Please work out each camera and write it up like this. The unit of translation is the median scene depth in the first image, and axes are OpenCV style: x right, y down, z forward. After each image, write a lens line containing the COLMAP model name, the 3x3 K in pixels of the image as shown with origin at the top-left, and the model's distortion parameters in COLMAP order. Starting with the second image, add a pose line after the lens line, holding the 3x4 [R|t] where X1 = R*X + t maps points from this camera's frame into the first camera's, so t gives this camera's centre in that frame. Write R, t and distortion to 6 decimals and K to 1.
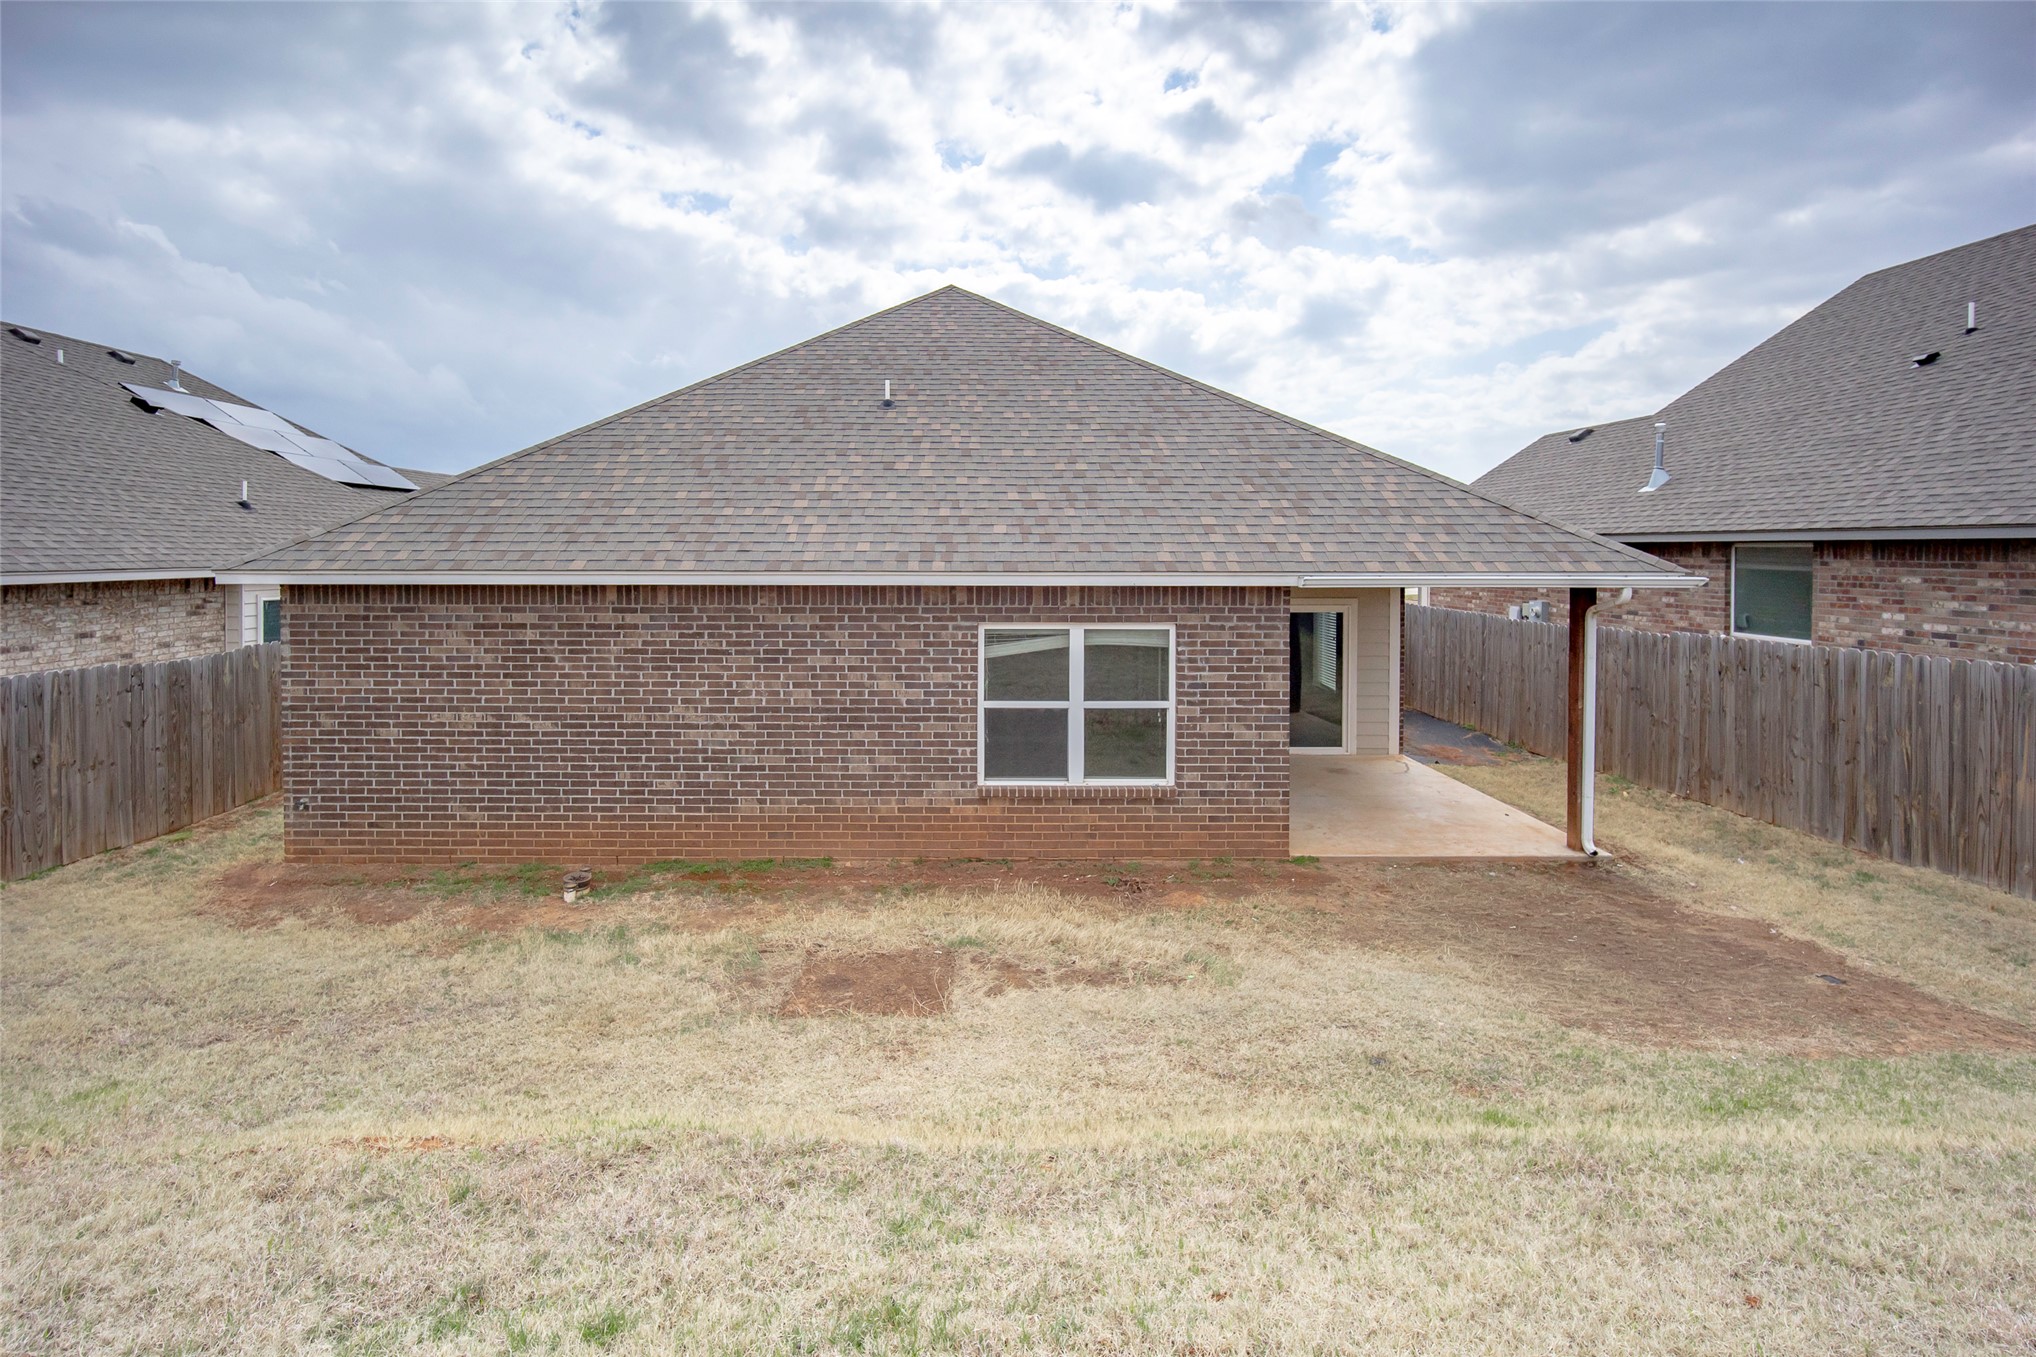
lens RADIAL K [[947.9, 0, 835.2], [0, 947.9, 578.1], [0, 0, 1]] dist [-0.003464, -0.000422]
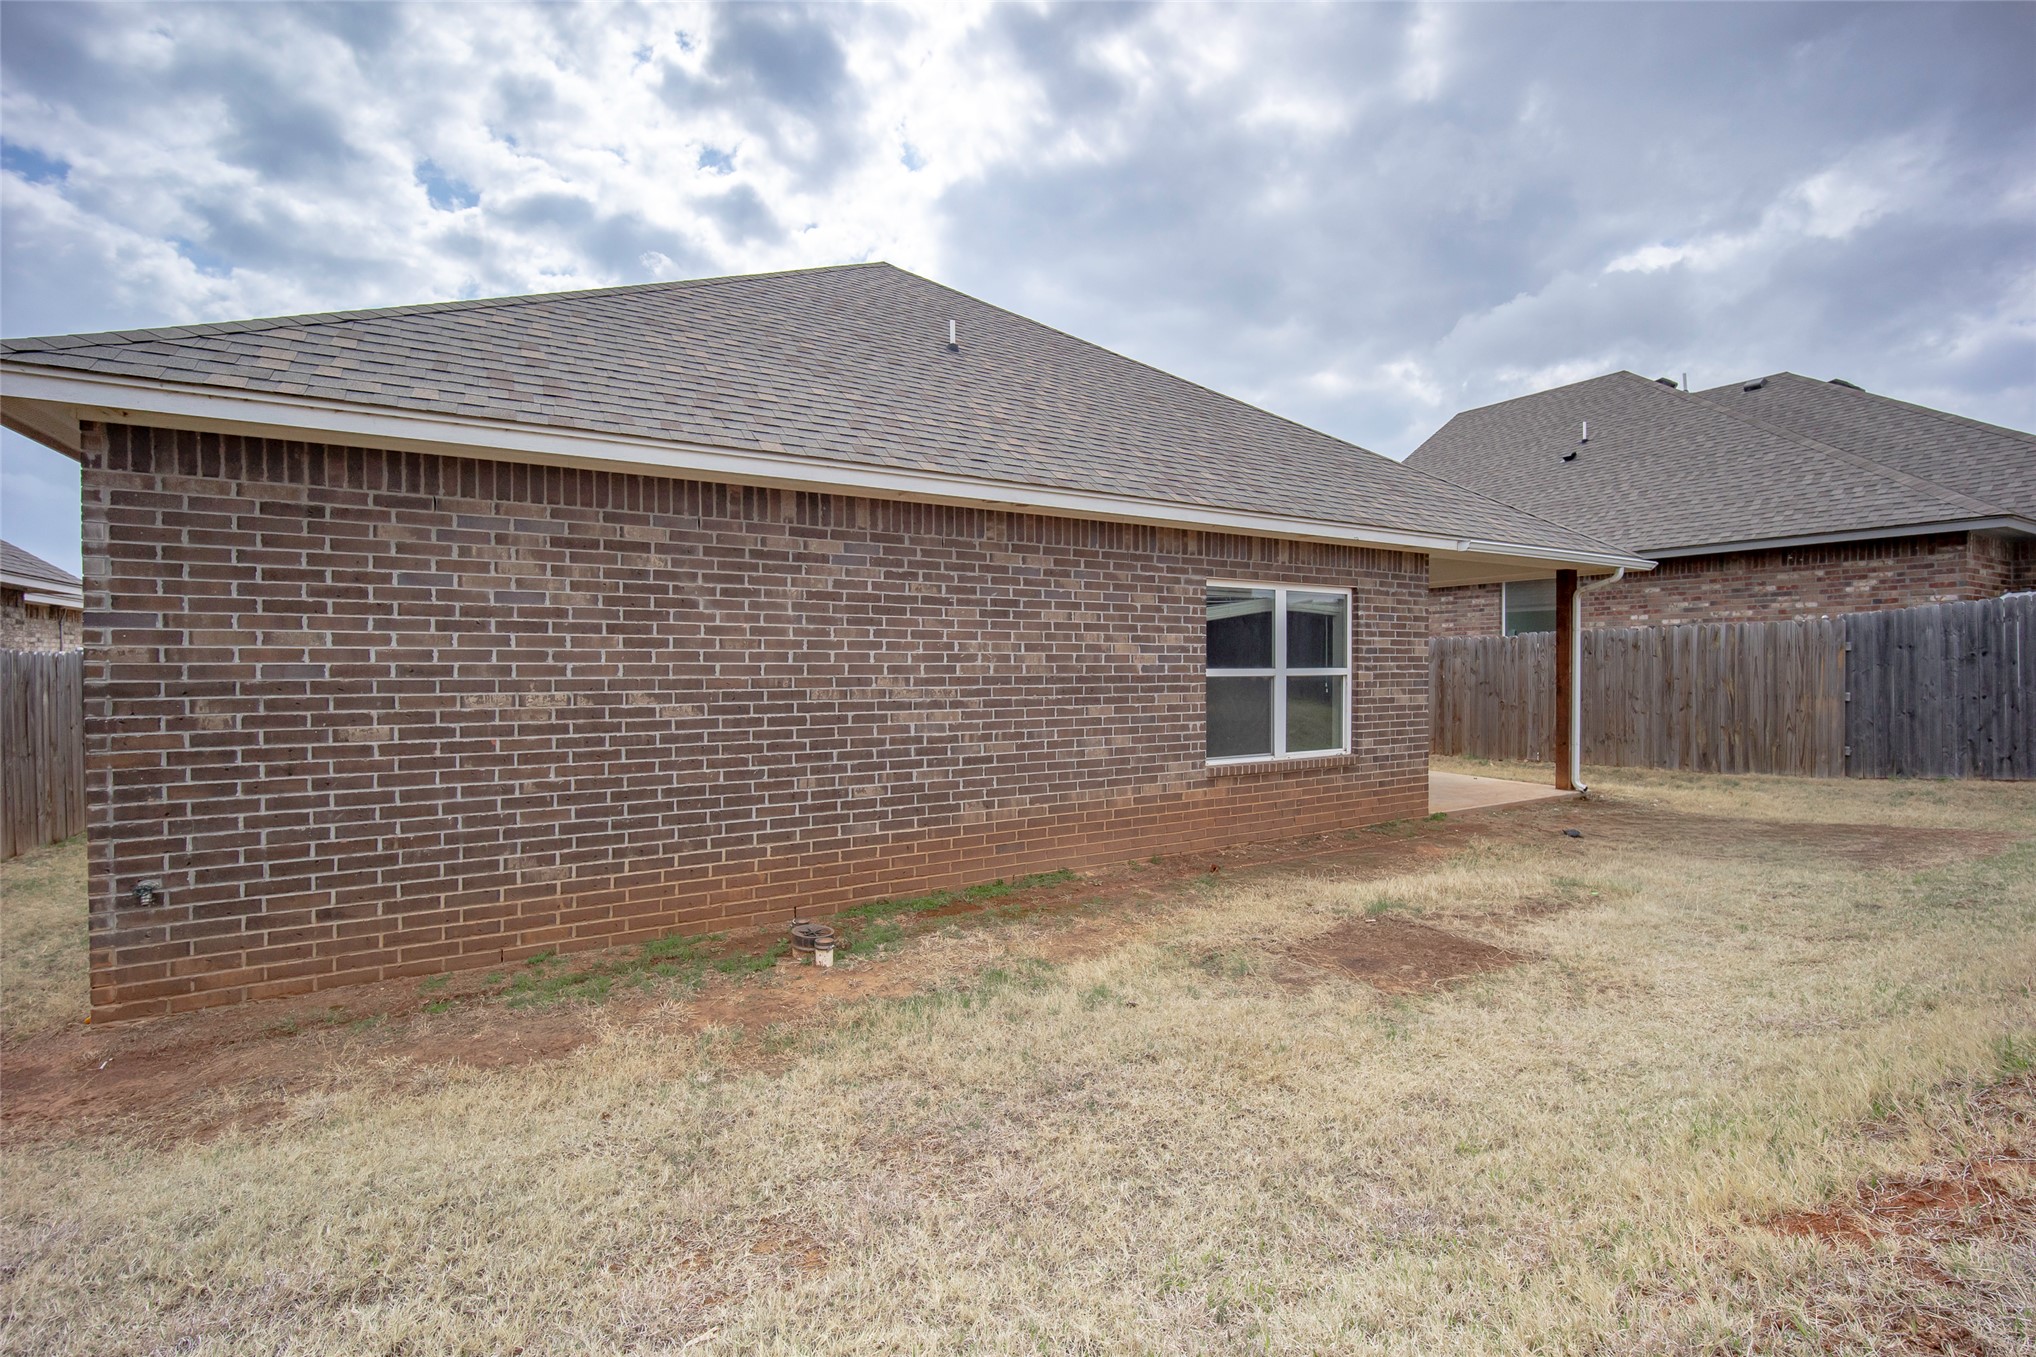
lens RADIAL K [[961.1, 0, 1018.0], [0, 961.1, 678.5], [0, 0, 1]] dist [-0.005179, 0.000866]
pose [[0.829235, -0.004897, 0.558879, -0.475745], [0.009850, 0.999934, -0.005853, 0.140852], [-0.558813, 0.010359, 0.829229, 0.360682]]
